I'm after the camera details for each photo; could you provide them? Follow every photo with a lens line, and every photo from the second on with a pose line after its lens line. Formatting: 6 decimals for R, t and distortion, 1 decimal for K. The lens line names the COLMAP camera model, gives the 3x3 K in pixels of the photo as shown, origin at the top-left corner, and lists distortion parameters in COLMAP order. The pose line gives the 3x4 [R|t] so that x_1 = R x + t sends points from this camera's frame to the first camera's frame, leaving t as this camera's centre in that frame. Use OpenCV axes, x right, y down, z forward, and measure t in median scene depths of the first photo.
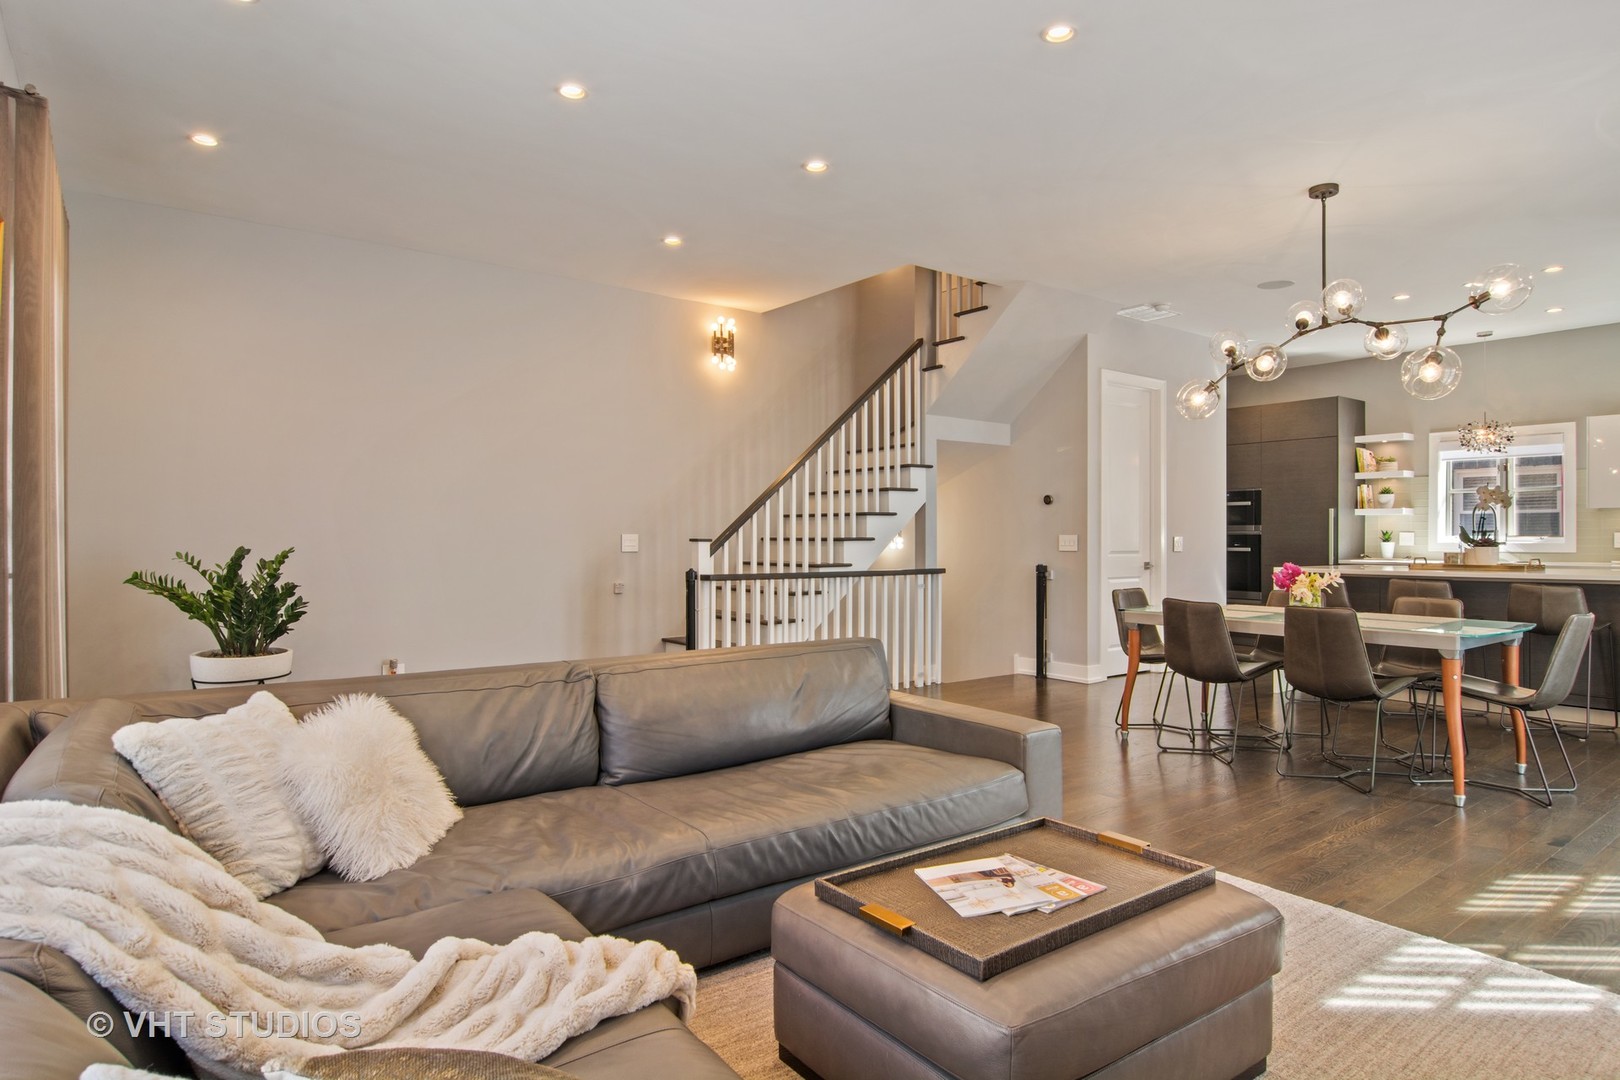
lens RADIAL K [[911.9, 0, 809.6], [0, 911.9, 539.5], [0, 0, 1]] dist [-0.001453, -0.000685]
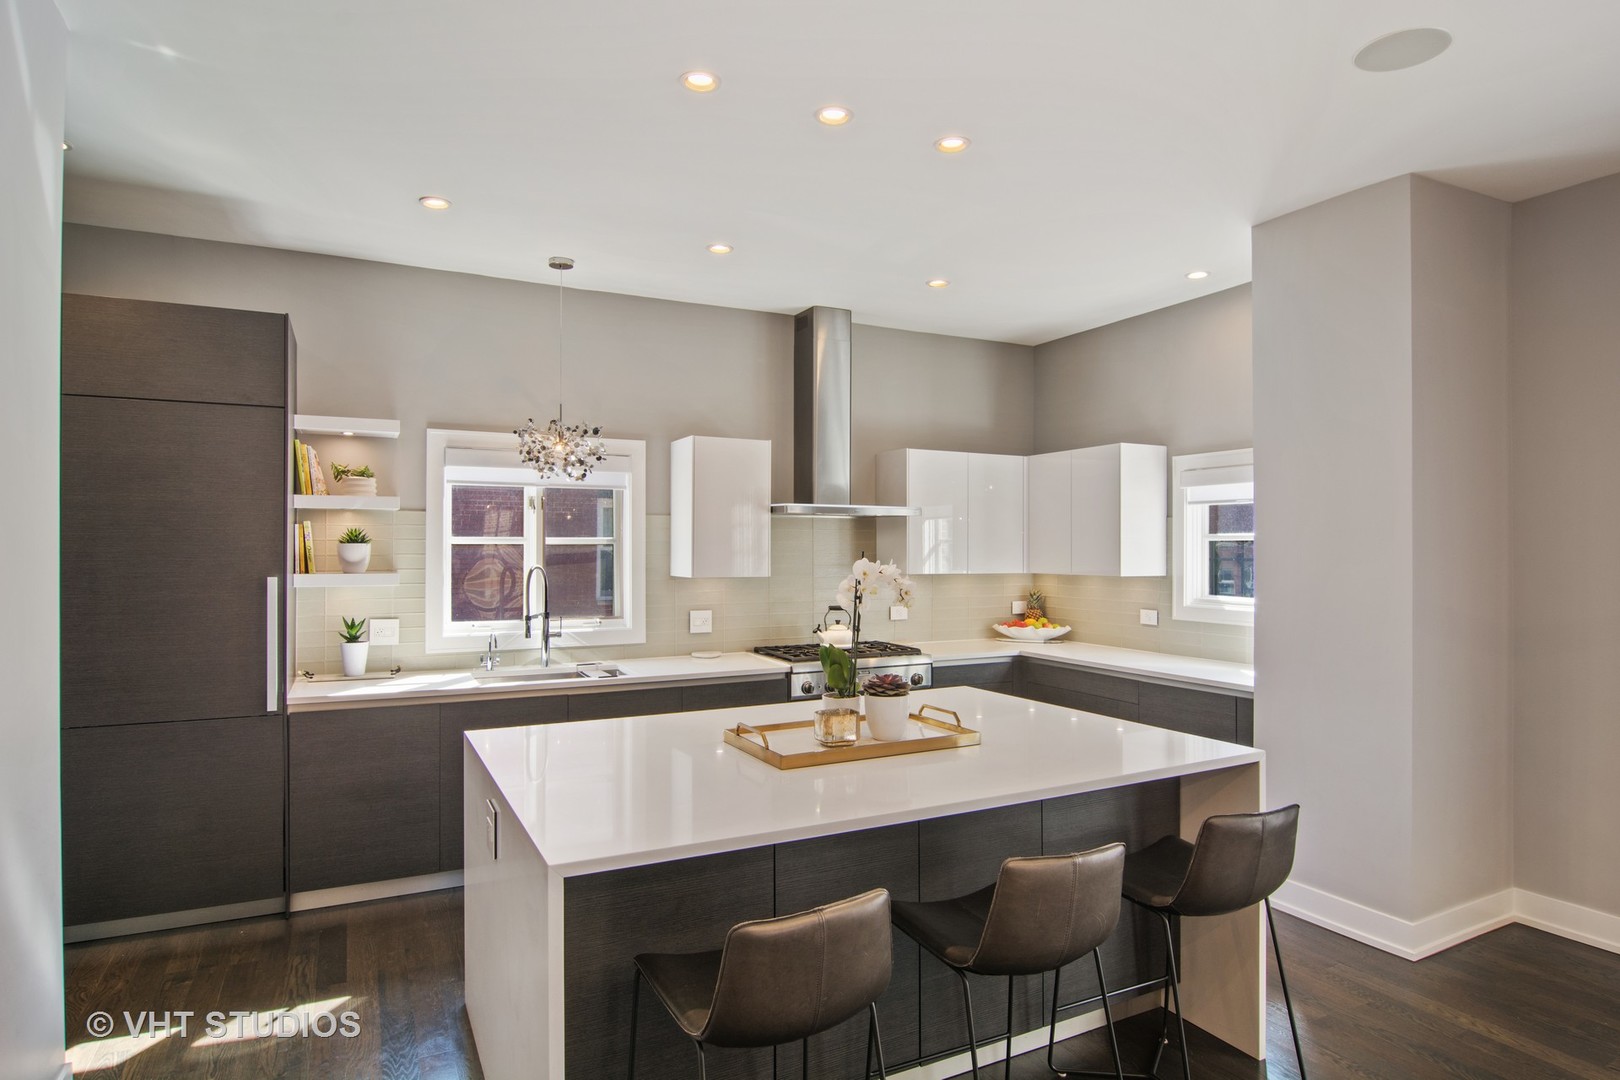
lens RADIAL K [[878.2, 0, 812.7], [0, 878.2, 553.0], [0, 0, 1]] dist [0.003623, 0.000410]
pose [[0.173750, -0.001856, 0.984788, 0.219996], [0.002469, 0.999996, 0.001450, -0.044913], [-0.984787, 0.002179, 0.173754, 0.684708]]
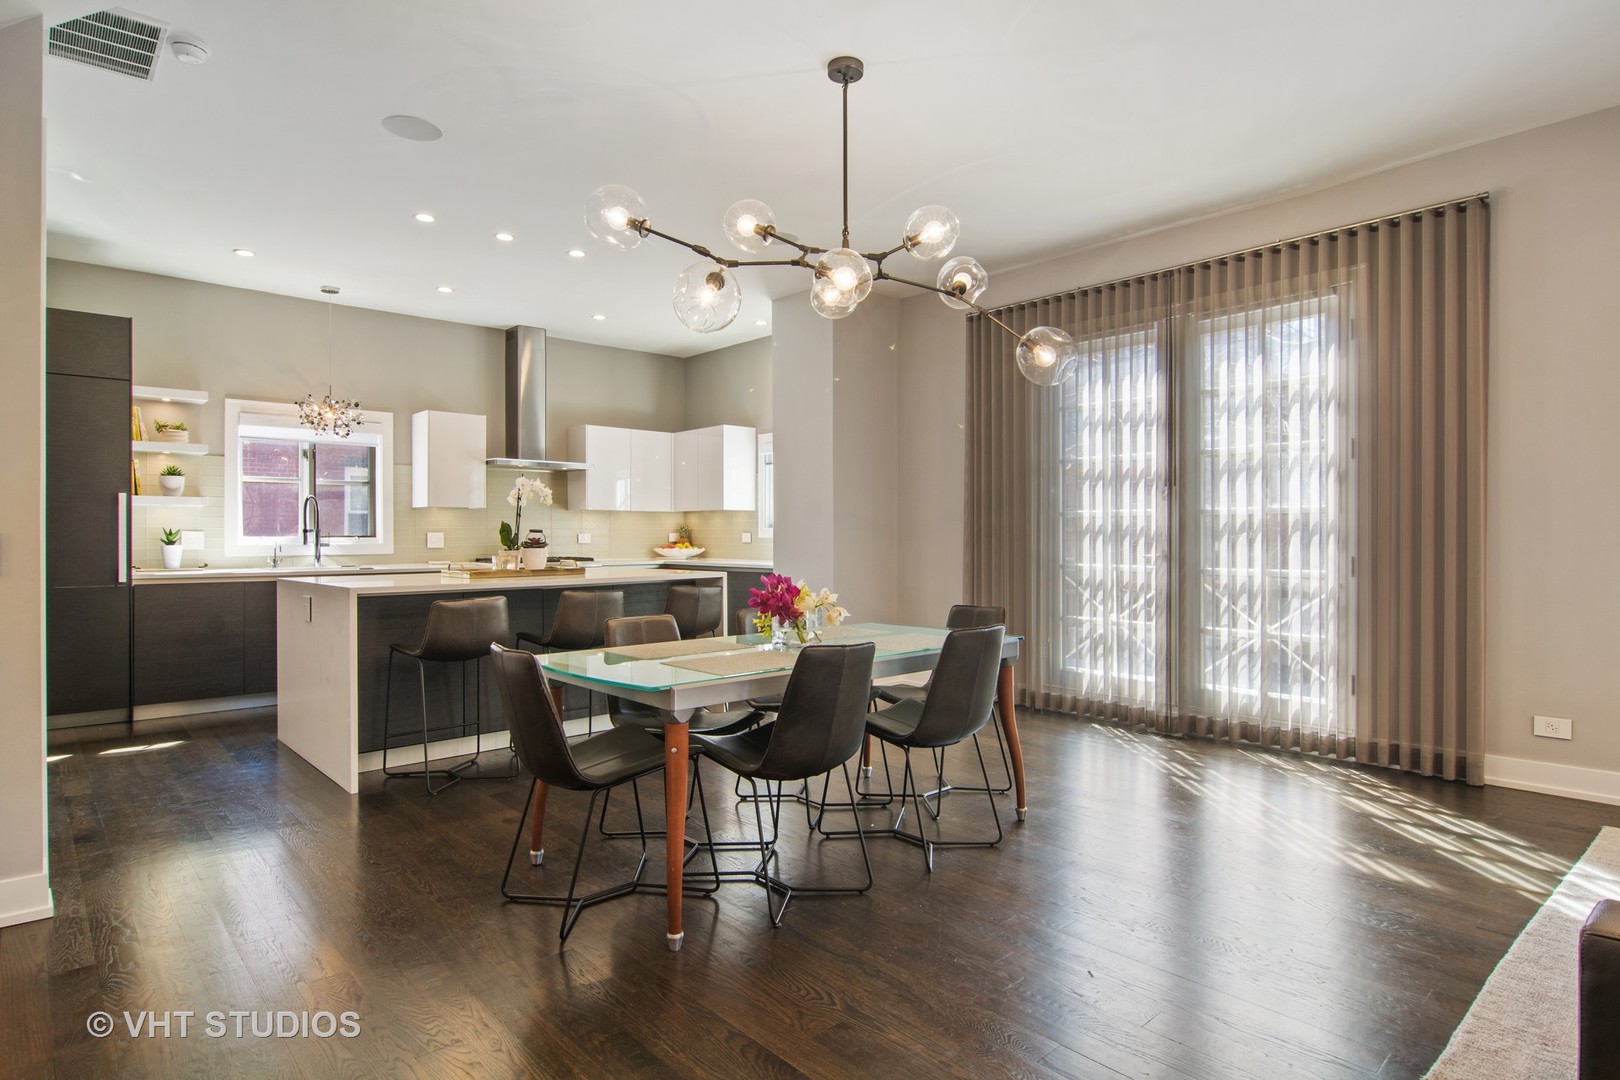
lens RADIAL K [[878.2, 0, 818.8], [0, 878.2, 537.0], [0, 0, 1]] dist [0.003623, 0.000410]
pose [[-0.091199, 0.001894, 0.995831, -0.075099], [0.005340, 0.999985, -0.001413, -0.000175], [-0.995818, 0.005189, -0.091208, 0.575813]]
